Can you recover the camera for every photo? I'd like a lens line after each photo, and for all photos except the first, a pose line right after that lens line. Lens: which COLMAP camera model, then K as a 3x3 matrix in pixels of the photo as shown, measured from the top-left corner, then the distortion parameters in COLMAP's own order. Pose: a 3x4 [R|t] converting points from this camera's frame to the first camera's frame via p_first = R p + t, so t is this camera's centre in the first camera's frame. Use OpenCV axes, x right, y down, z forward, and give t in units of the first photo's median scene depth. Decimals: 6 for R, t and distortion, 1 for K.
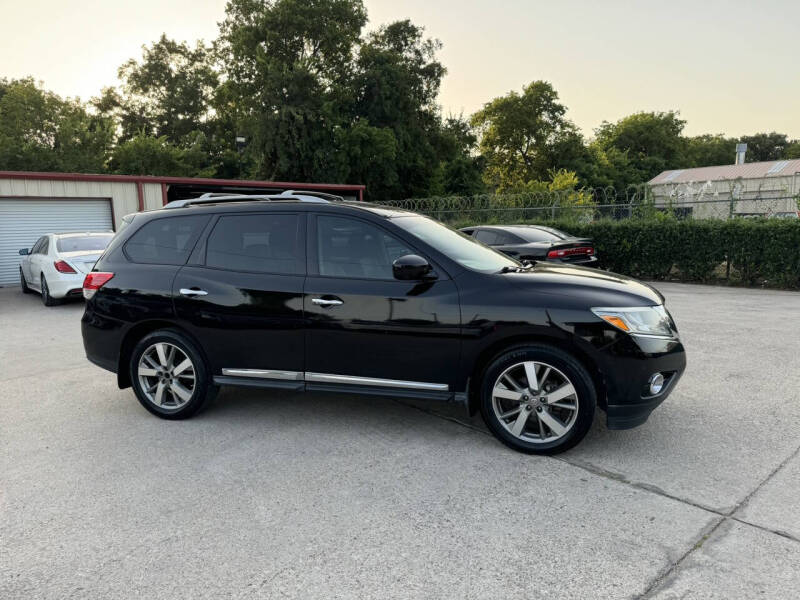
lens RADIAL K [[564.3, 0, 402.3], [0, 564.3, 303.4], [0, 0, 1]] dist [0.094131, -0.136684]
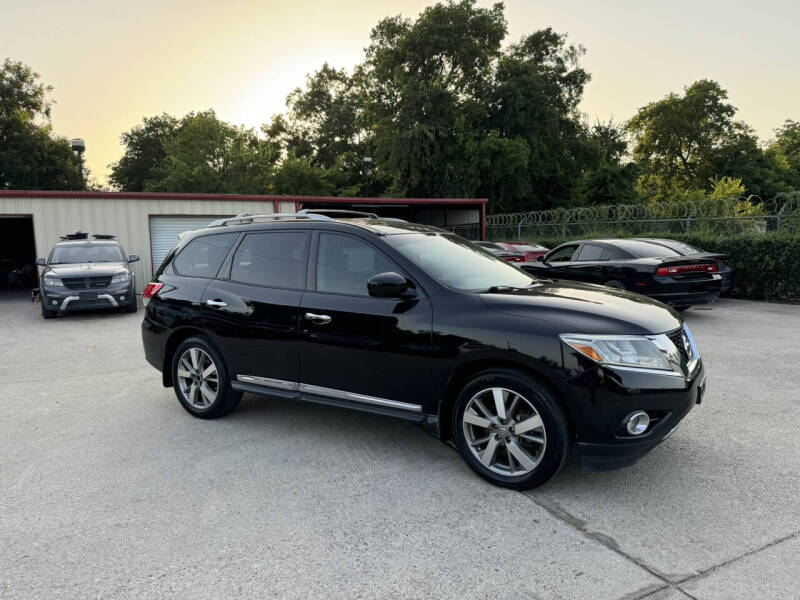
lens RADIAL K [[566.8, 0, 401.5], [0, 566.8, 304.1], [0, 0, 1]] dist [0.062381, -0.072992]
pose [[0.964430, 0.030607, -0.262560, 0.038017], [-0.036086, 0.999220, -0.016069, -0.001868], [0.261863, 0.024972, 0.964782, 0.005282]]
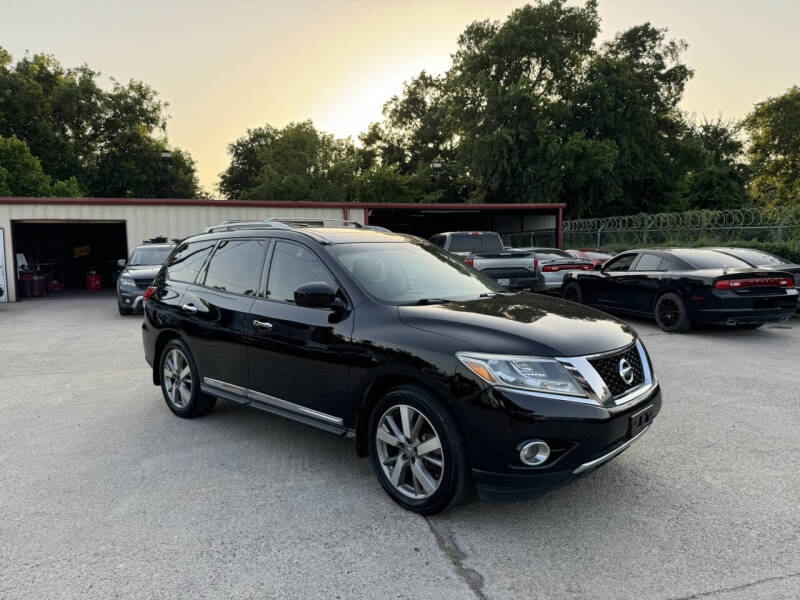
lens RADIAL K [[564.3, 0, 402.3], [0, 564.3, 303.4], [0, 0, 1]] dist [0.094131, -0.136684]
pose [[0.902956, 0.053504, -0.426390, 0.072516], [-0.067022, 0.997611, -0.016748, -0.005319], [0.424475, 0.043700, 0.904385, 0.021245]]
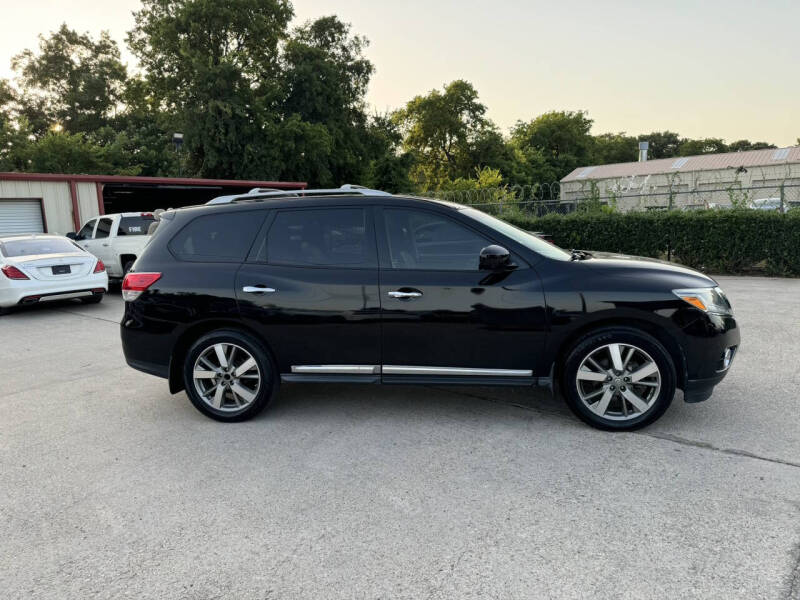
lens RADIAL K [[566.6, 0, 392.8], [0, 566.6, 304.3], [0, 0, 1]] dist [0.075690, -0.090713]
pose [[0.990778, -0.035893, 0.130657, -0.038388], [0.035368, 0.999354, 0.006339, 0.001053], [-0.130800, -0.001659, 0.991407, 0.000557]]
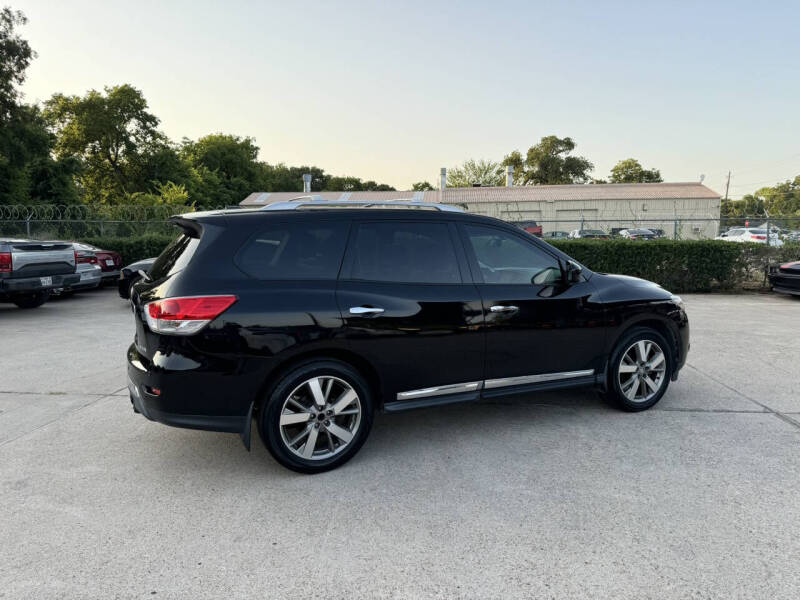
lens RADIAL K [[564.3, 0, 402.3], [0, 564.3, 303.4], [0, 0, 1]] dist [0.094131, -0.136684]
pose [[0.727753, -0.062354, 0.682999, -0.130636], [0.082045, 0.996622, 0.003566, -0.004138], [-0.680914, 0.053441, 0.730411, 0.049112]]
